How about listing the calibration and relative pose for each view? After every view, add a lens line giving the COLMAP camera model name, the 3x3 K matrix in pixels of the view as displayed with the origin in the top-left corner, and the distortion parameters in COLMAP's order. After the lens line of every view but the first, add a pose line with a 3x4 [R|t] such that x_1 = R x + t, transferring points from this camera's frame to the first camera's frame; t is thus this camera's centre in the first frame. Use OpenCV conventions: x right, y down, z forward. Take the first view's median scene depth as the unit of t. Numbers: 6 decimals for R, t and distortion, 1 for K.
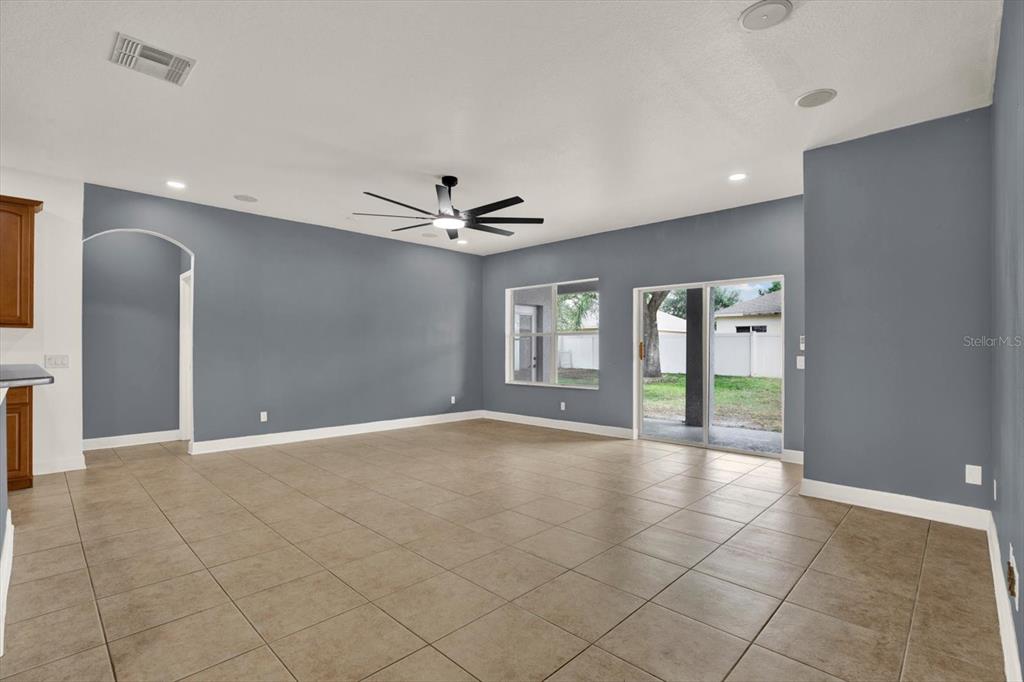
lens RADIAL K [[478.6, 0, 511.0], [0, 478.6, 348.8], [0, 0, 1]] dist [-0.035961, 0.007183]
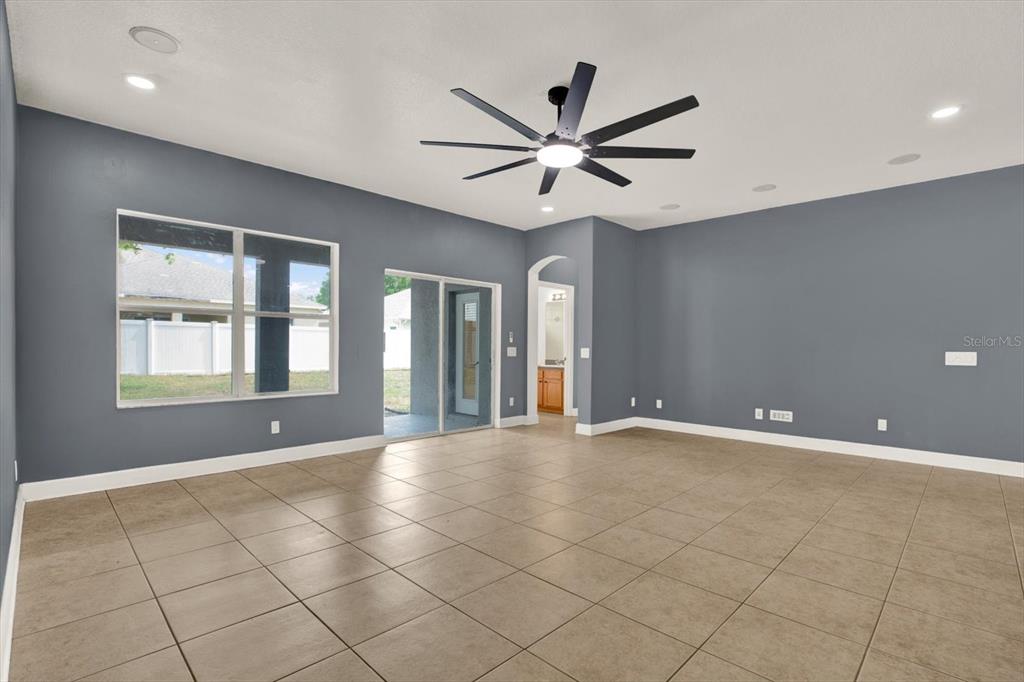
lens RADIAL K [[478.6, 0, 511.0], [0, 478.6, 348.8], [0, 0, 1]] dist [-0.035961, 0.007183]
pose [[0.008880, -0.000232, 0.999961, -1.054725], [-0.004820, 0.999988, 0.000275, 0.018951], [-0.999949, -0.004822, 0.008878, 1.363929]]
